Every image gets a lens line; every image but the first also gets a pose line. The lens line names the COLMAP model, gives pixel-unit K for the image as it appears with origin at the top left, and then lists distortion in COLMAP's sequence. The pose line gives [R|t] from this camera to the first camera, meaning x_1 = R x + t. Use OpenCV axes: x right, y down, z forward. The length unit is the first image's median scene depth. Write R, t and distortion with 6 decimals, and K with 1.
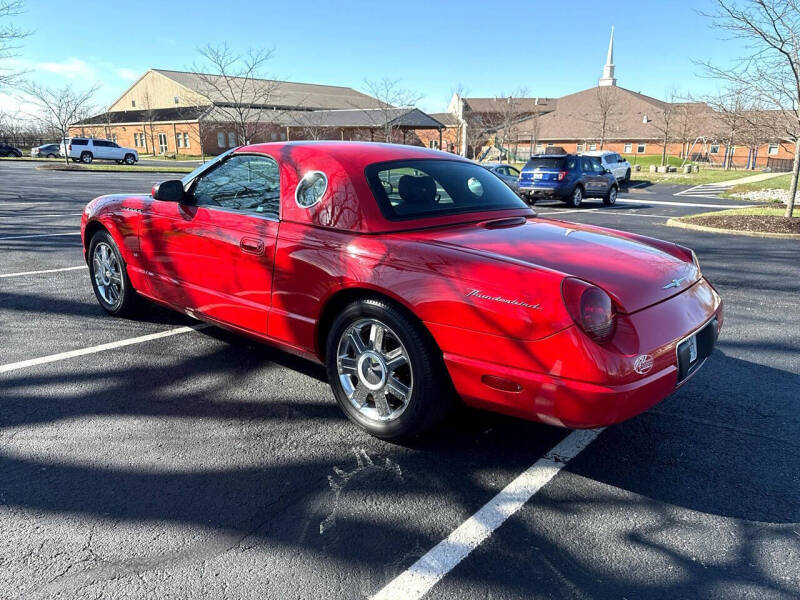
lens RADIAL K [[632.6, 0, 400.0], [0, 632.6, 300.0], [0, 0, 1]] dist [0.001399, 0.000600]
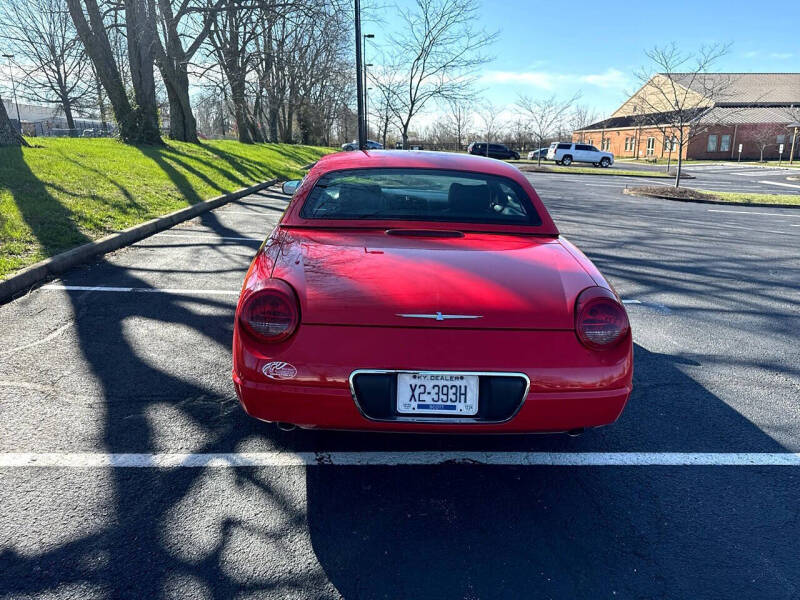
lens RADIAL K [[632.6, 0, 400.0], [0, 632.6, 300.0], [0, 0, 1]] dist [0.001399, 0.000600]
pose [[0.618139, 0.181729, -0.764774, 0.222070], [-0.183011, 0.979445, 0.084819, -0.024823], [0.764468, 0.087533, 0.638691, 0.083659]]
